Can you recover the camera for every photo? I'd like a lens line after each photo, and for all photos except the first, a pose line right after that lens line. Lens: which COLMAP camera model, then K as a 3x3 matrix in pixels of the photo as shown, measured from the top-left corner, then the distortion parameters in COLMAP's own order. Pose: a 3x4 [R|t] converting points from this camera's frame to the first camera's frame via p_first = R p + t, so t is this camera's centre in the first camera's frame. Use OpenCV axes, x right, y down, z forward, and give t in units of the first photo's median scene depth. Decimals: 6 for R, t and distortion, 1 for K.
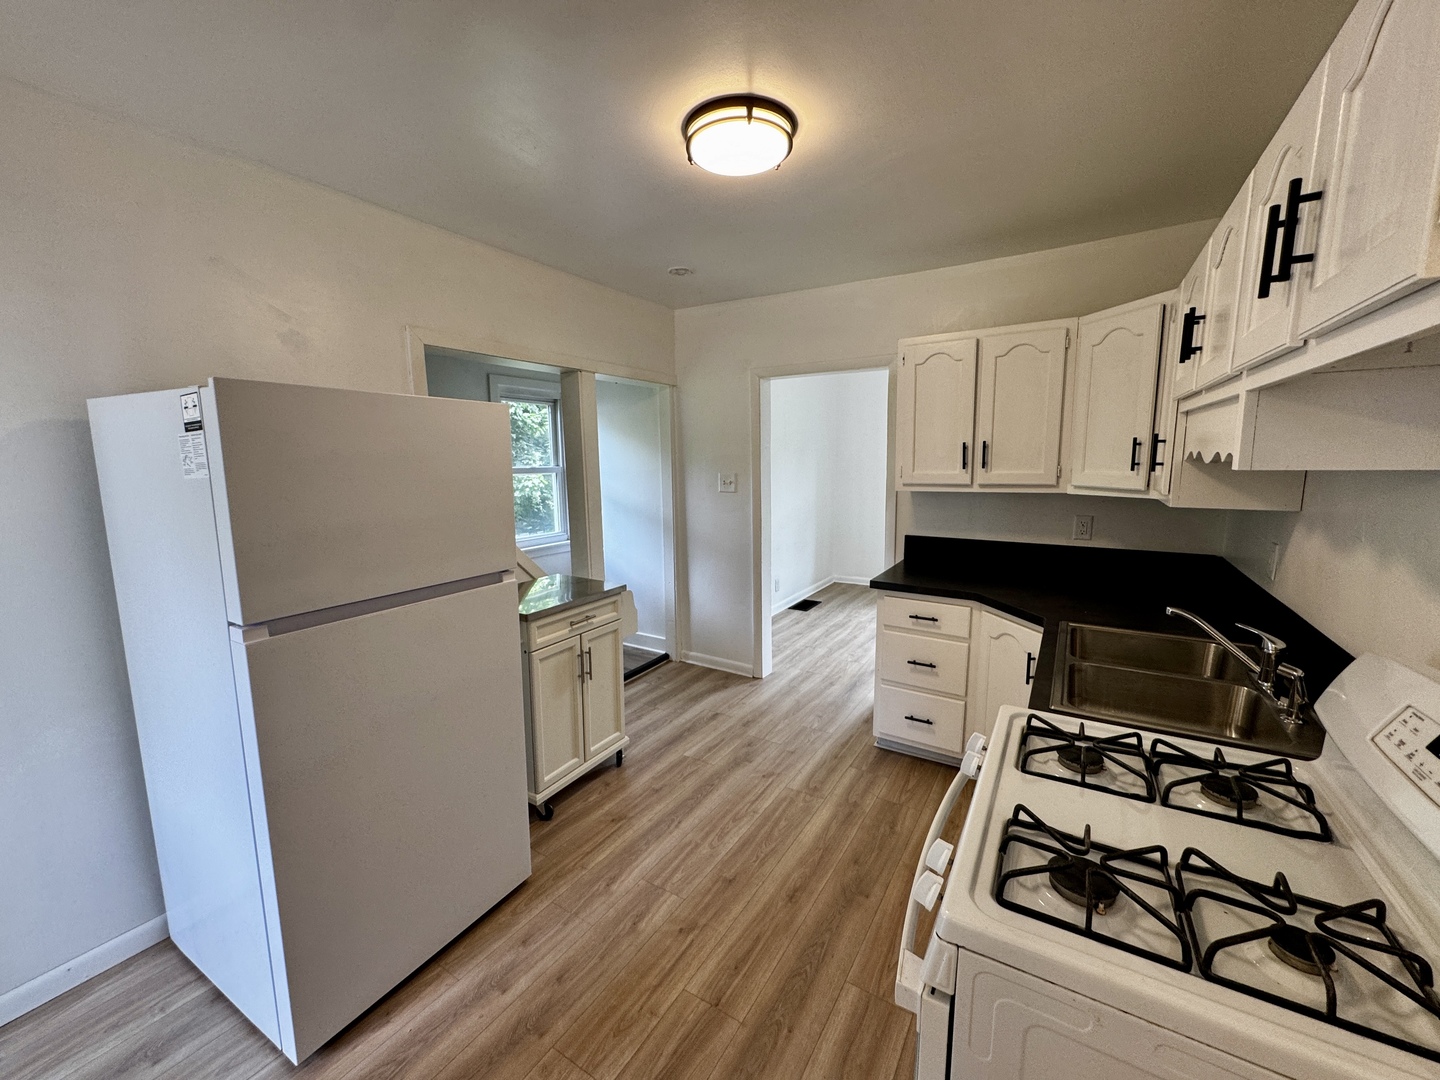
lens RADIAL K [[575.3, 0, 717.6], [0, 575.3, 535.9], [0, 0, 1]] dist [-0.005309, 0.001320]
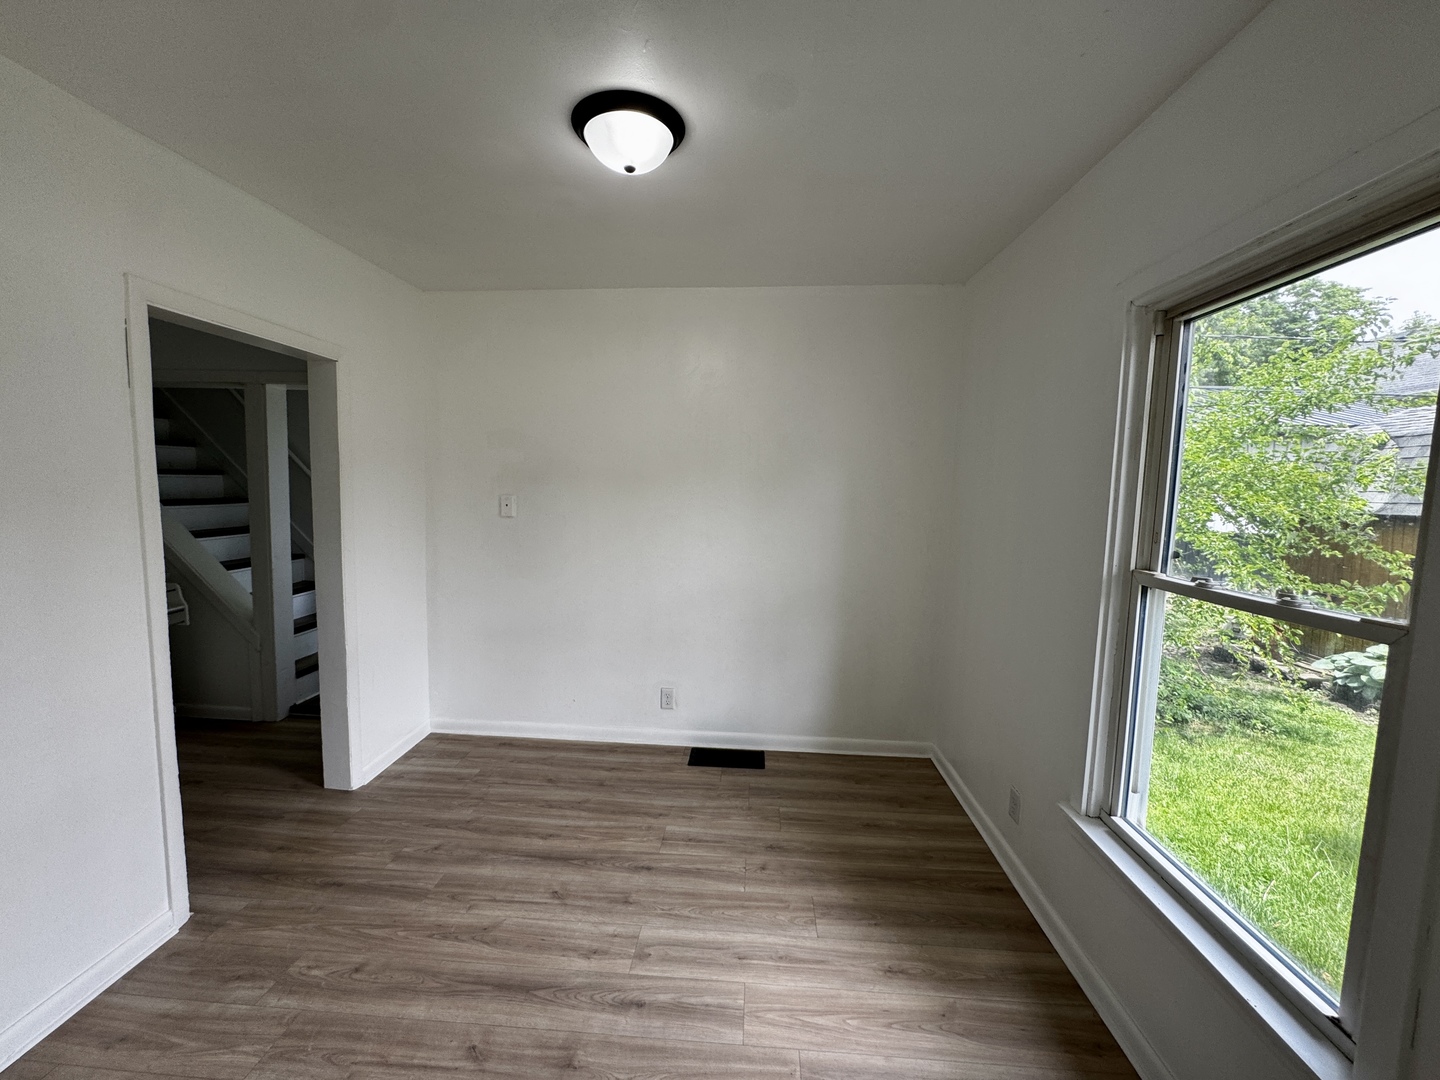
lens RADIAL K [[575.3, 0, 718.7], [0, 575.3, 534.2], [0, 0, 1]] dist [-0.005309, 0.001320]
pose [[0.471289, 0.107101, -0.875452, 1.288639], [-0.150758, 0.987774, 0.039684, -0.232703], [0.868999, 0.113279, 0.481673, 1.516096]]
